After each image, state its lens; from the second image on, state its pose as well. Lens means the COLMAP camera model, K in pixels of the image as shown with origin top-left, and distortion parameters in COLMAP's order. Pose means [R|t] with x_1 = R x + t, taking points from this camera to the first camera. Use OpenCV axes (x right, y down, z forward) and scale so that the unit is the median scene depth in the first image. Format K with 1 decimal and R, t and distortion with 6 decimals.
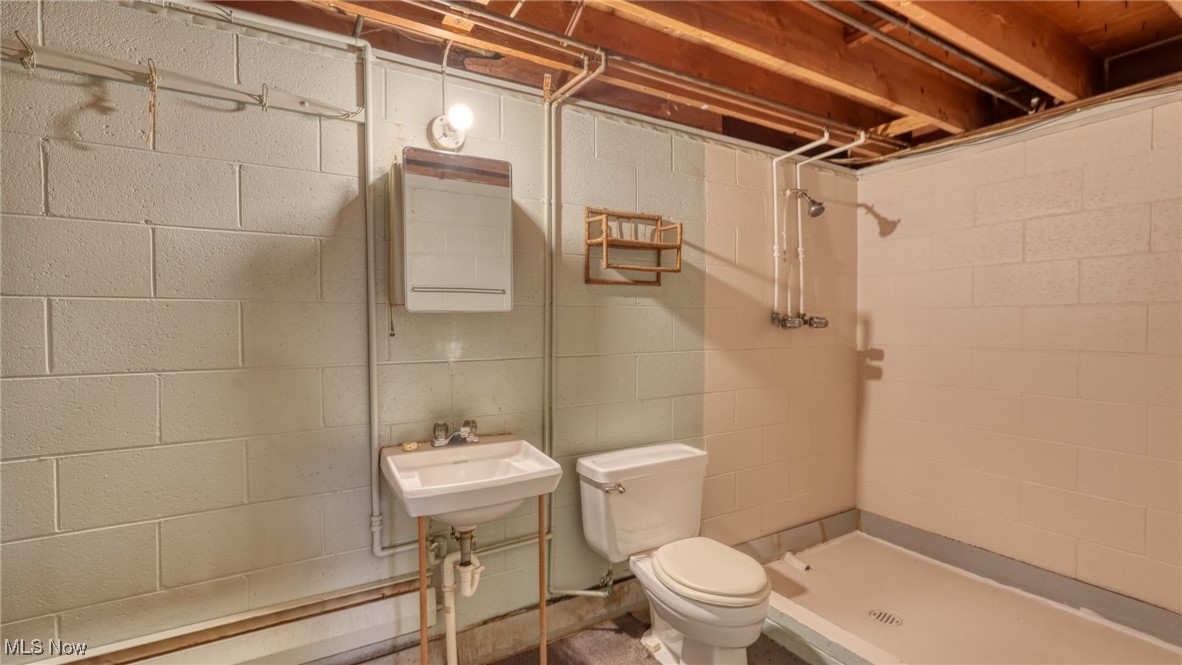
lens RADIAL K [[519.4, 0, 589.5], [0, 519.4, 329.2], [0, 0, 1]] dist [-0.011740, 0.006756]
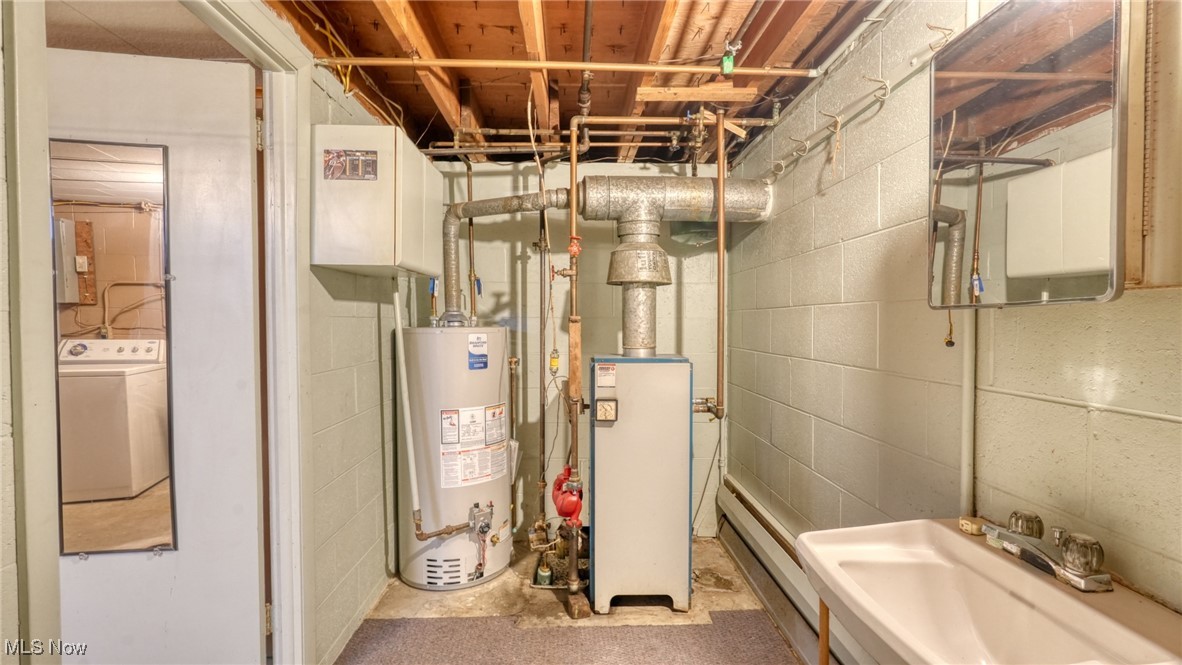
lens RADIAL K [[519.4, 0, 591.7], [0, 519.4, 334.7], [0, 0, 1]] dist [-0.011740, 0.006756]
pose [[-0.483771, 0.022510, -0.874905, 0.387518], [-0.014106, 0.999339, 0.033511, -0.014963], [0.875081, 0.028553, -0.483133, 0.853402]]
